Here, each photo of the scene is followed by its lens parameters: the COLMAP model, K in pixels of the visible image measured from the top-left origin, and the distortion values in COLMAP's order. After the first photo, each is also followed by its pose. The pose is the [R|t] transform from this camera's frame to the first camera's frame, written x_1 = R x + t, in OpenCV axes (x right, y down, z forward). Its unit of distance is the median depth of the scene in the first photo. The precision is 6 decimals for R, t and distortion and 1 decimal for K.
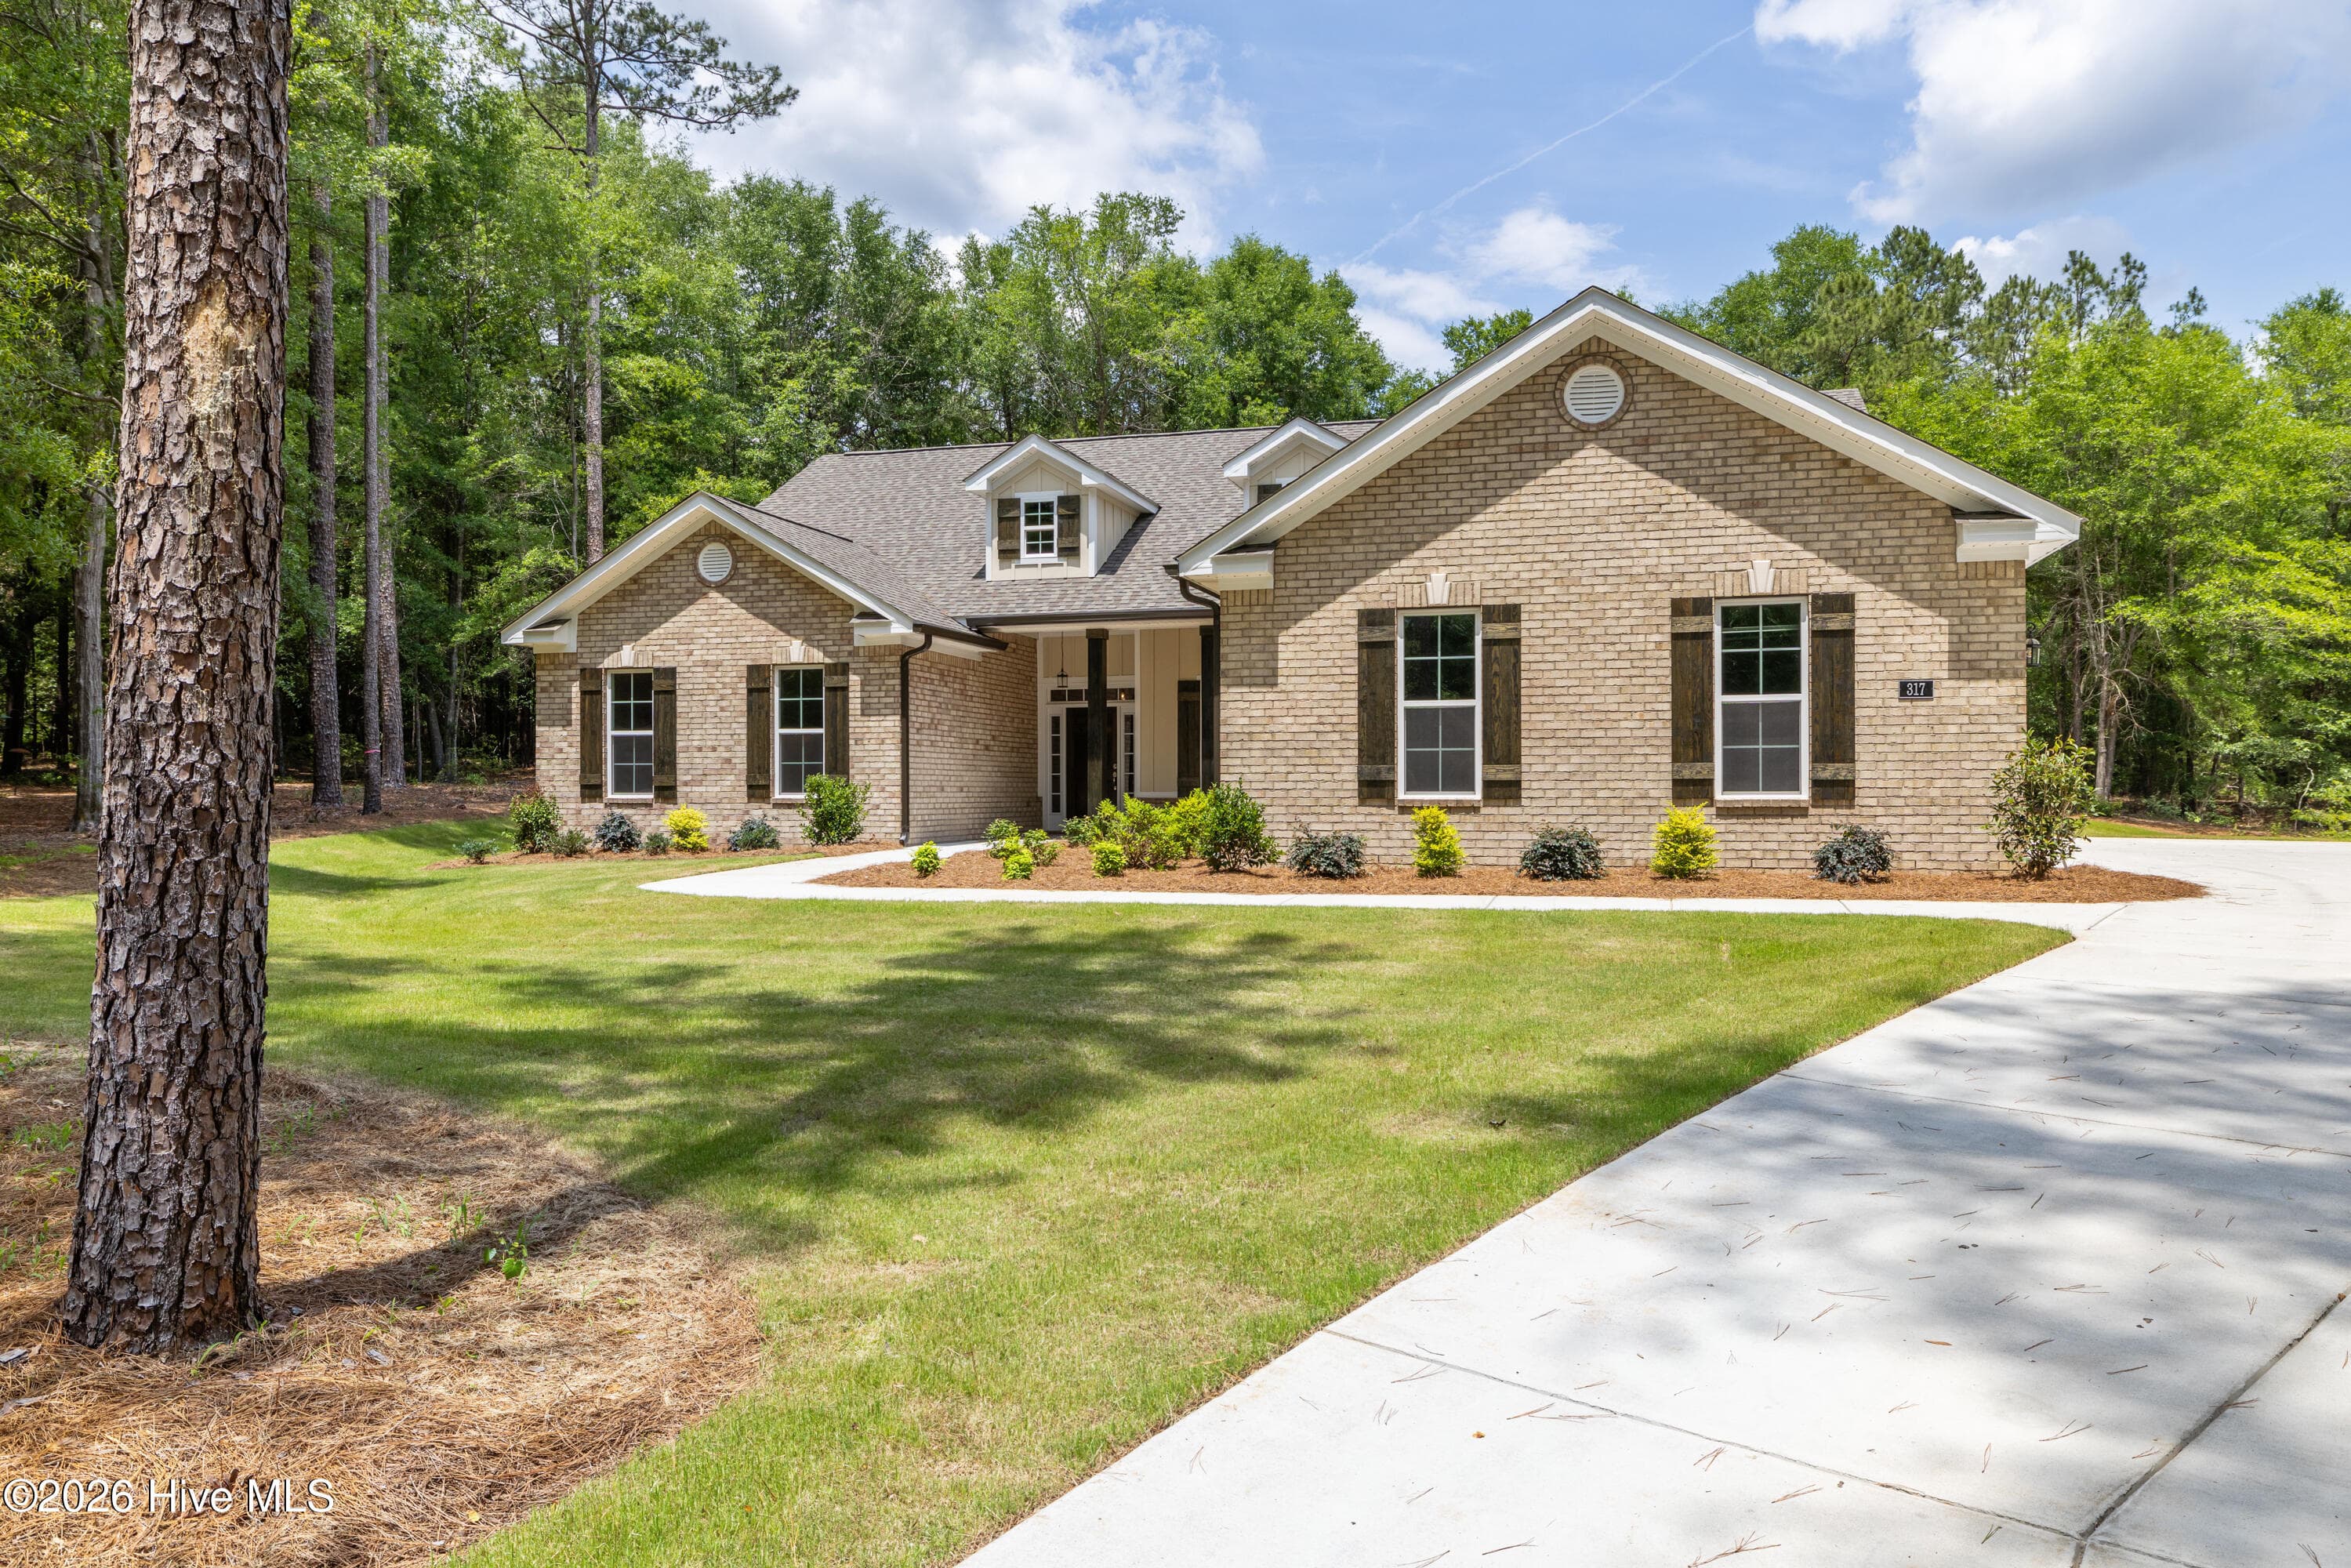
lens RADIAL K [[1570.2, 0, 1180.5], [0, 1570.2, 789.5], [0, 0, 1]] dist [0.020322, -0.018337]
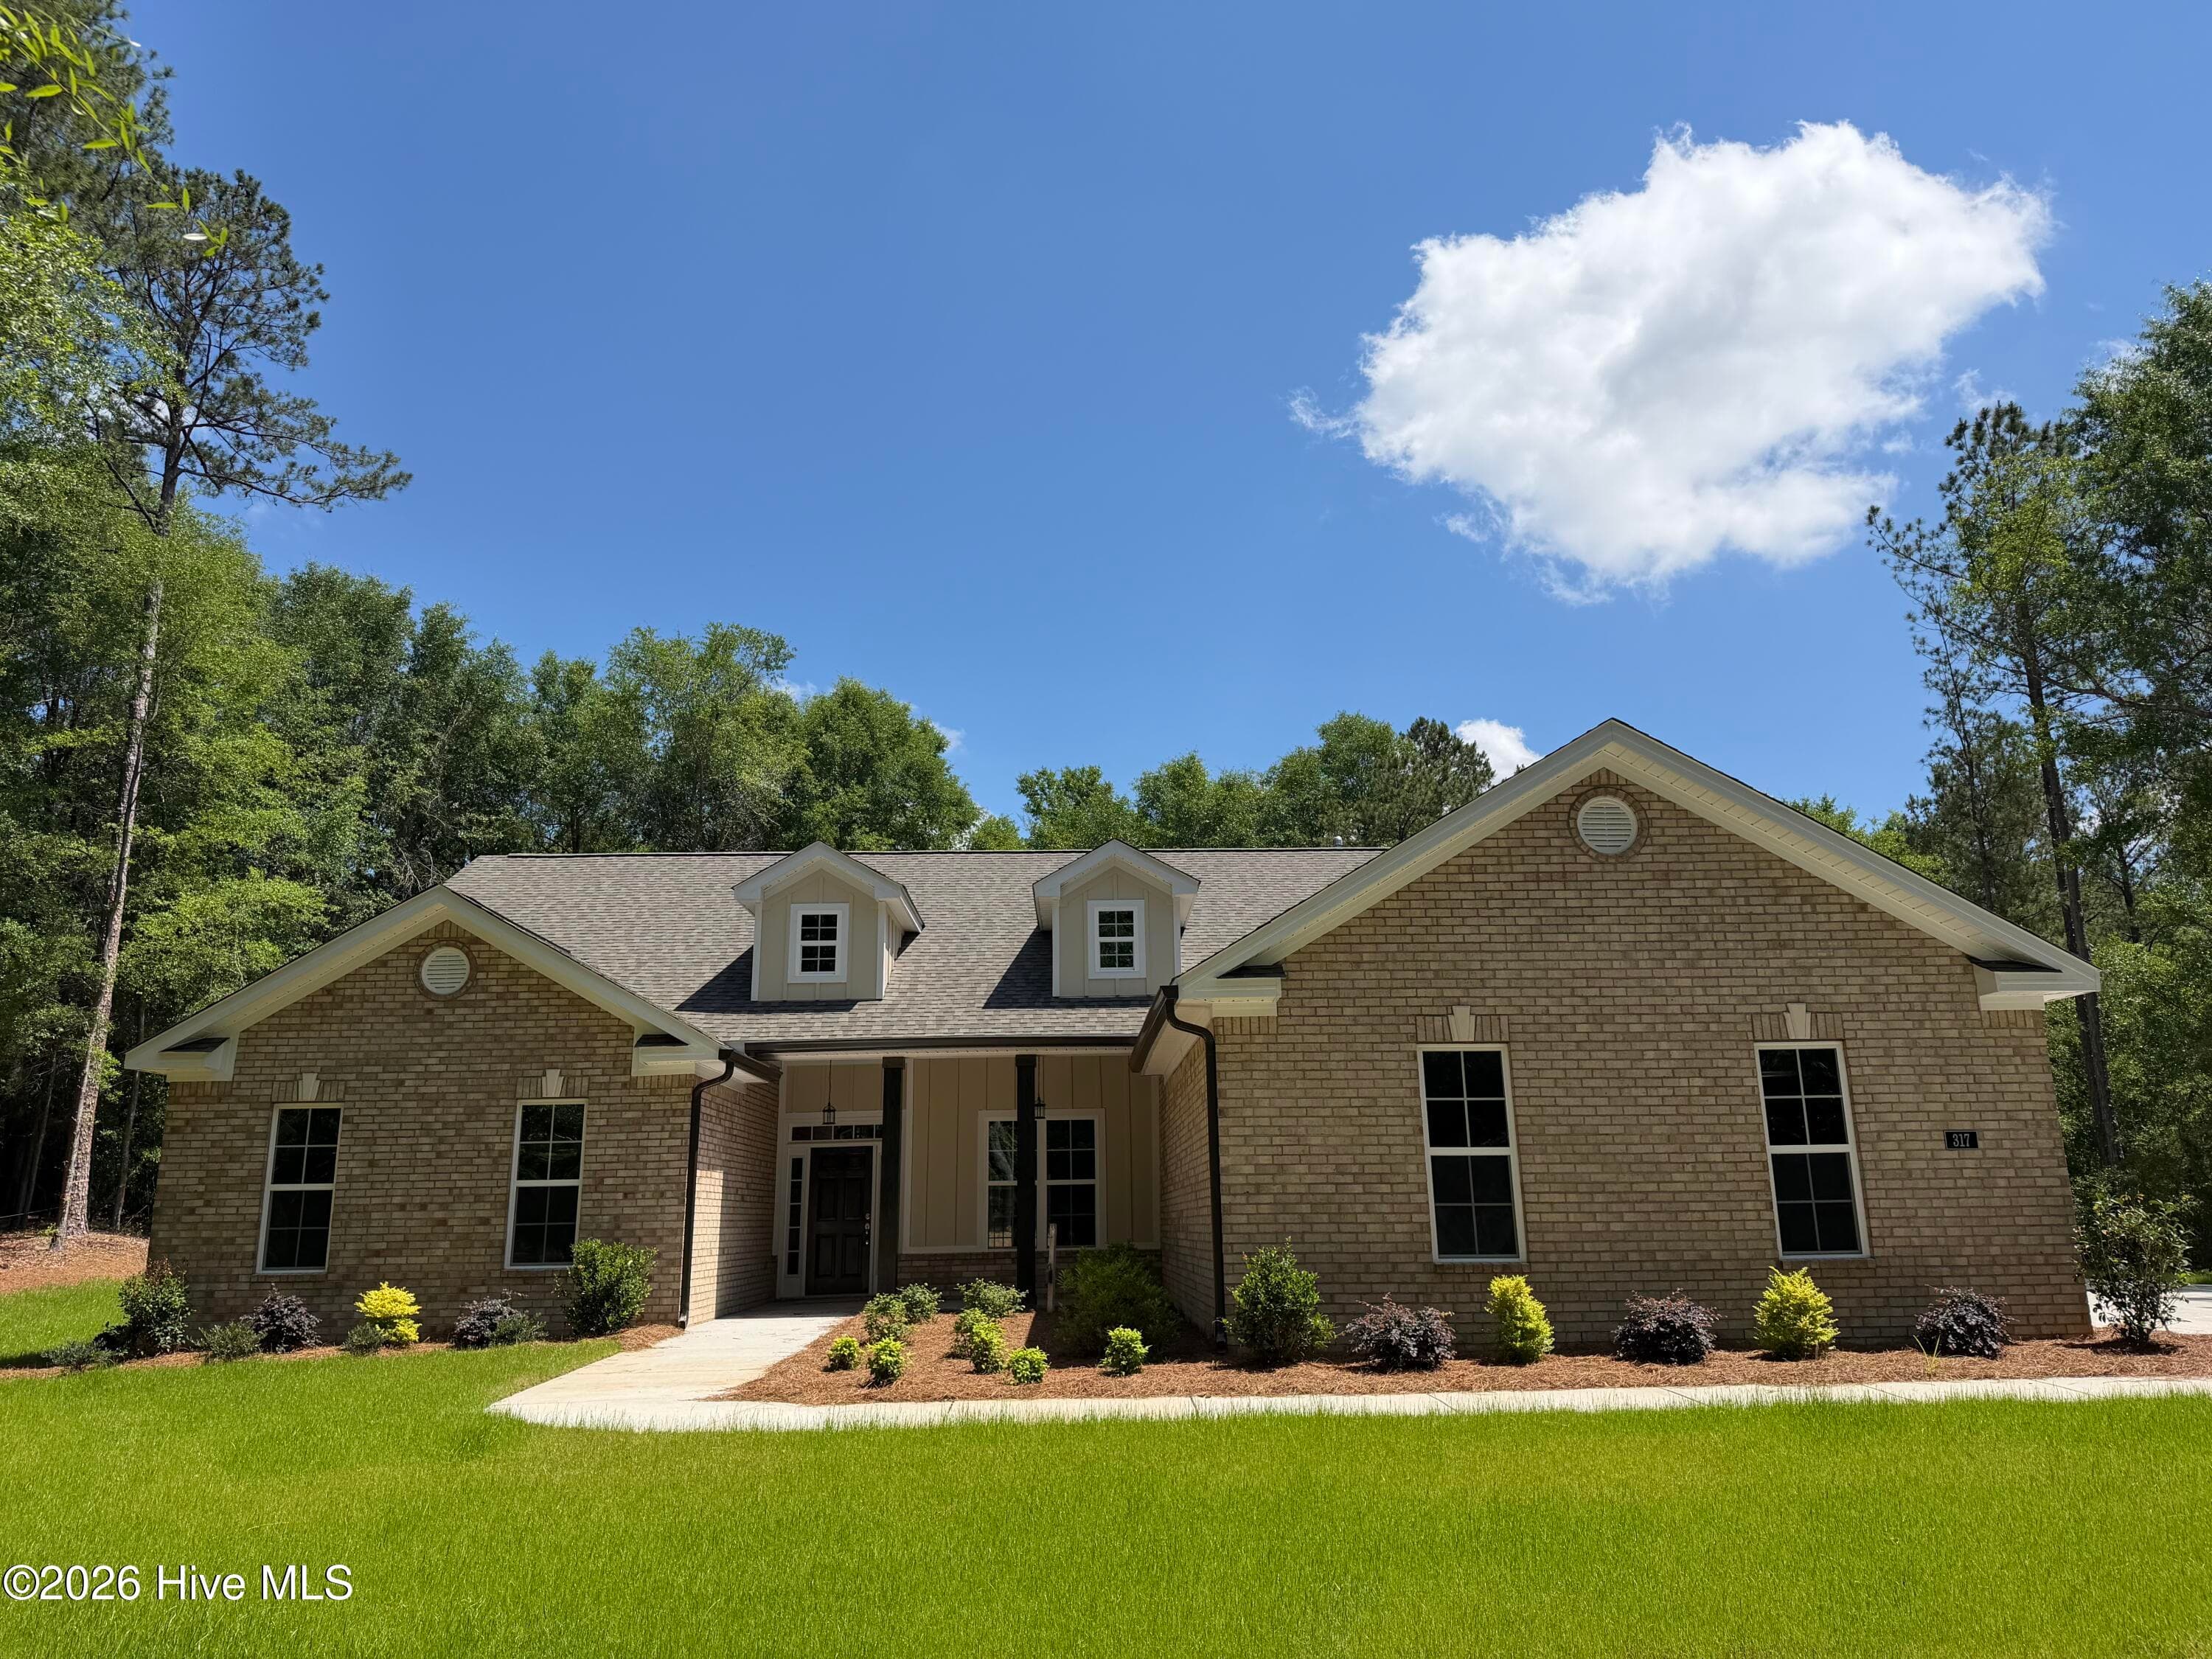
lens RADIAL K [[1521.3, 0, 1106.1], [0, 1521.3, 853.8], [0, 0, 1]] dist [0.084847, -0.086063]
pose [[0.957198, 0.054910, 0.284179, -0.284089], [0.013429, 0.972357, -0.233112, -0.018512], [-0.289123, 0.226951, 0.930001, 0.207896]]
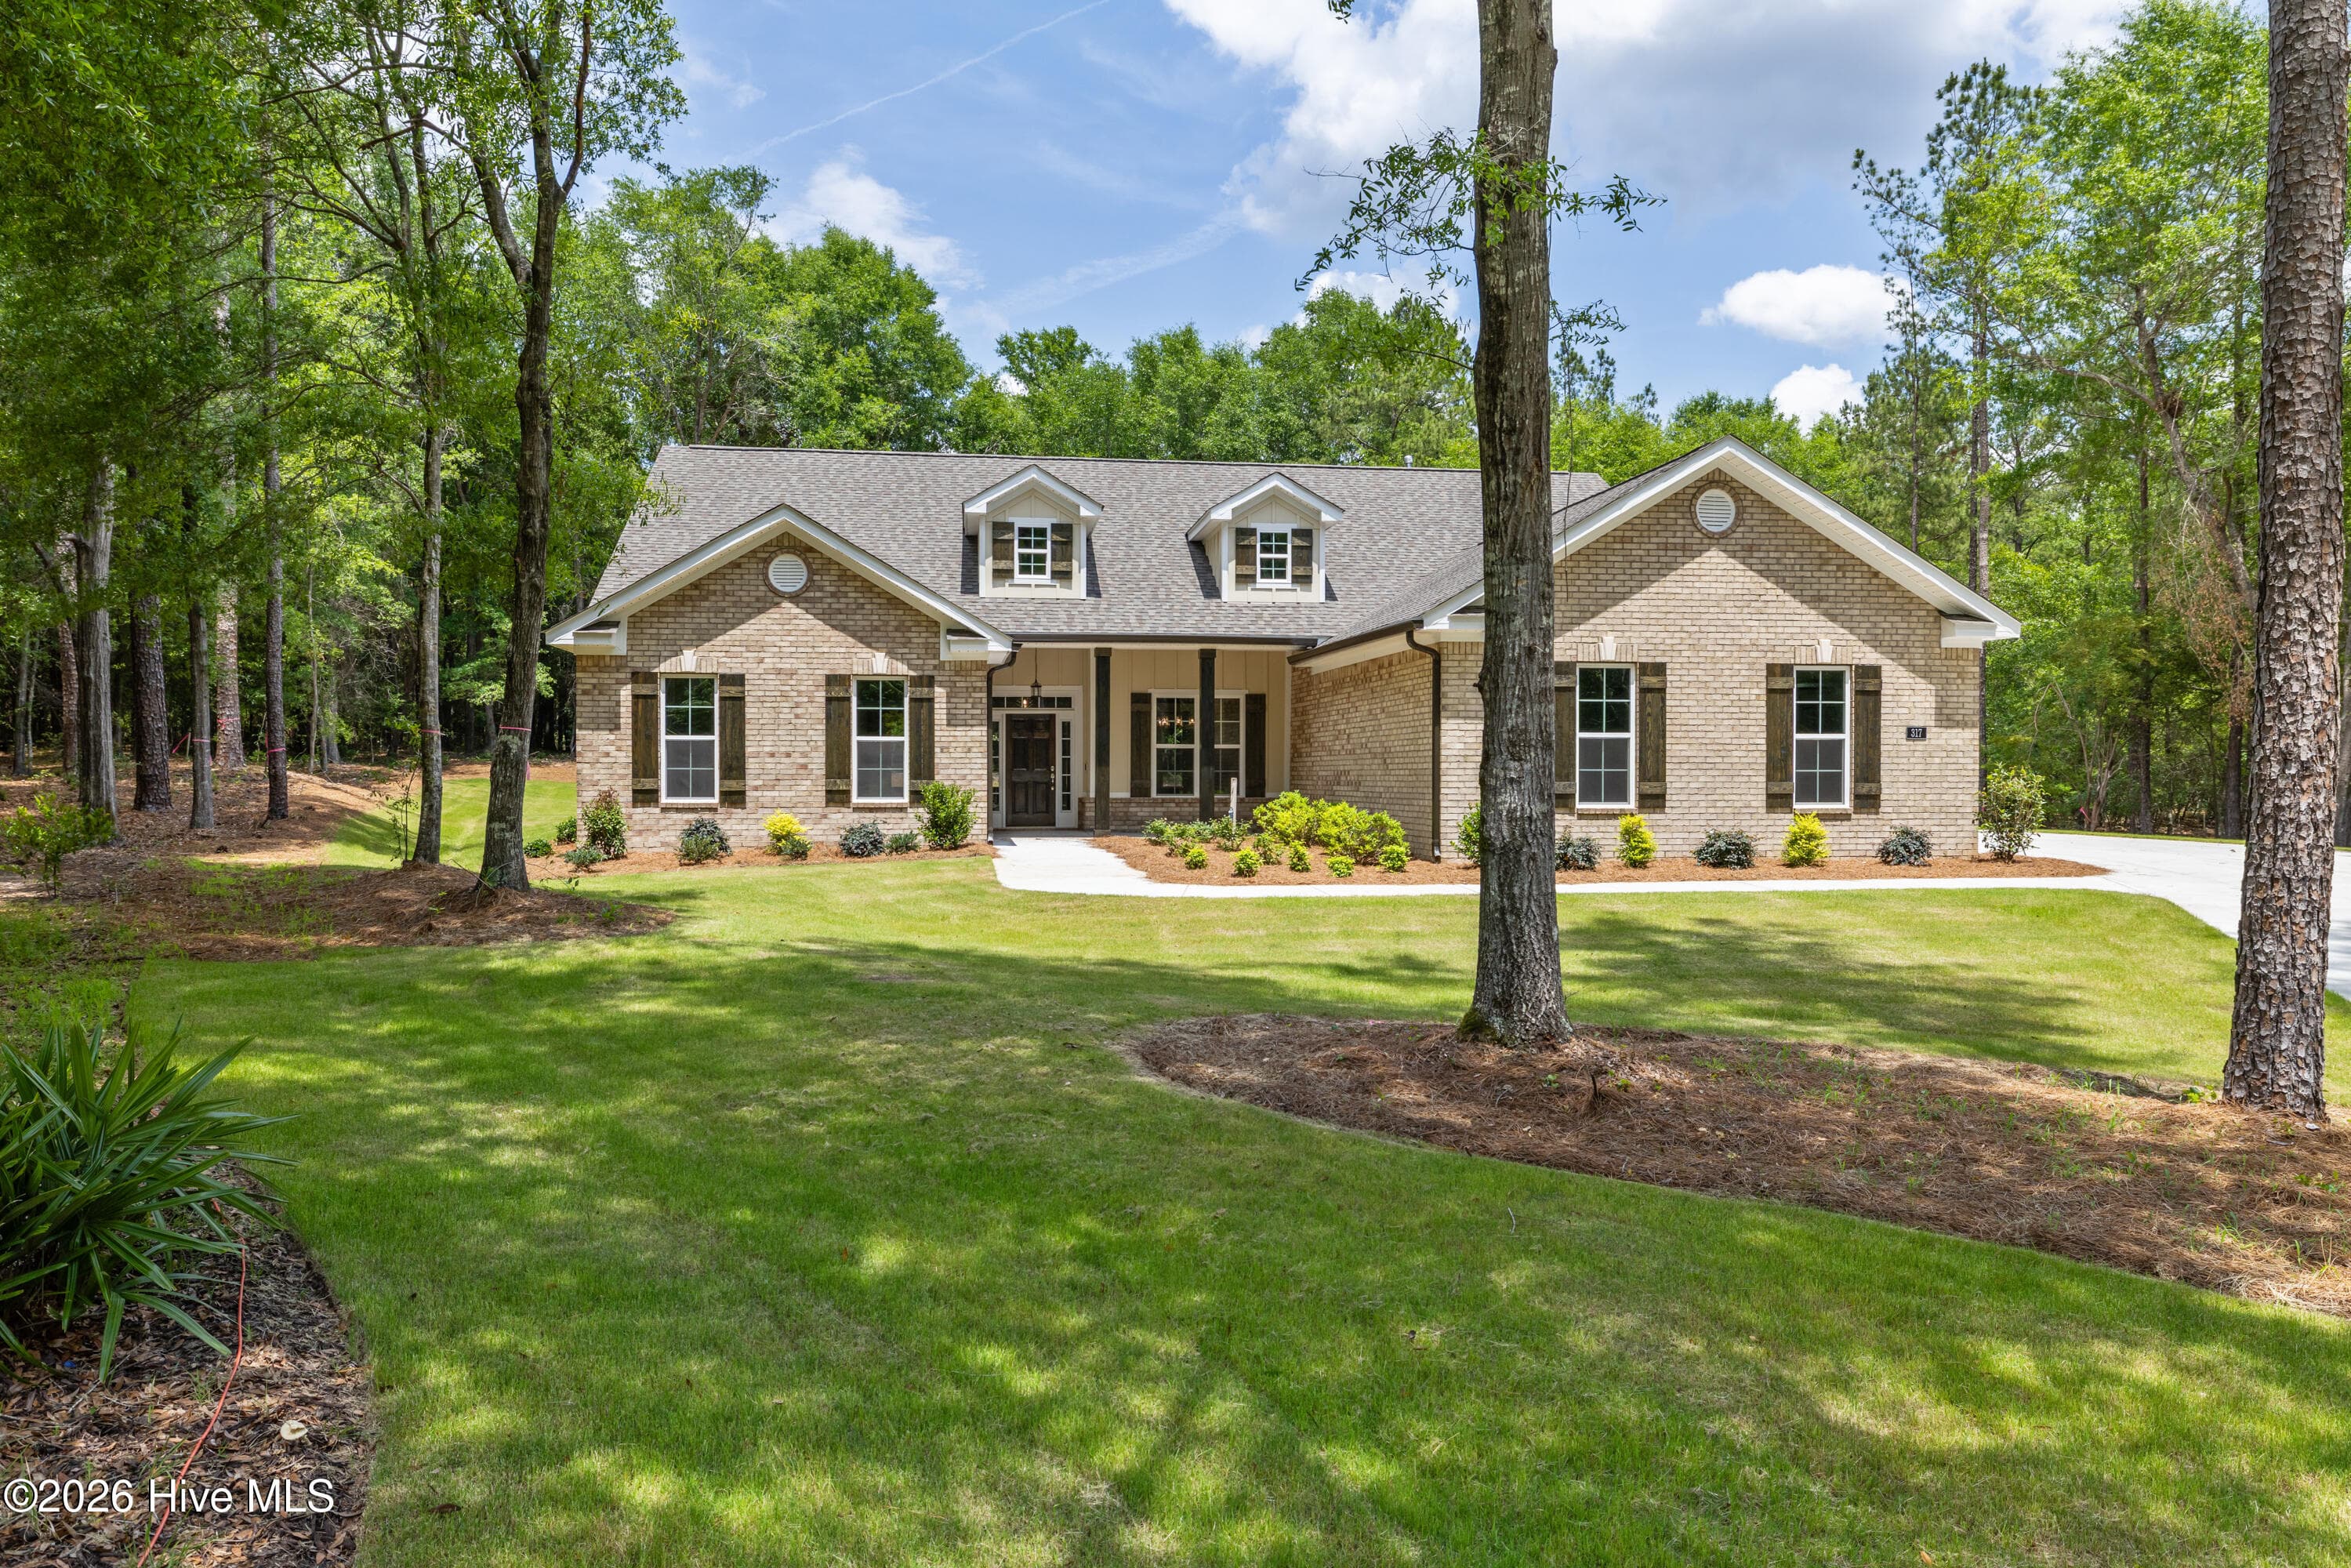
lens RADIAL K [[1570.2, 0, 1166.9], [0, 1570.2, 810.6], [0, 0, 1]] dist [0.020322, -0.018337]
pose [[0.918246, -0.007977, 0.395930, -0.681750], [-0.003247, 0.999612, 0.027670, -0.026588], [-0.395997, -0.026693, 0.917864, -0.065896]]
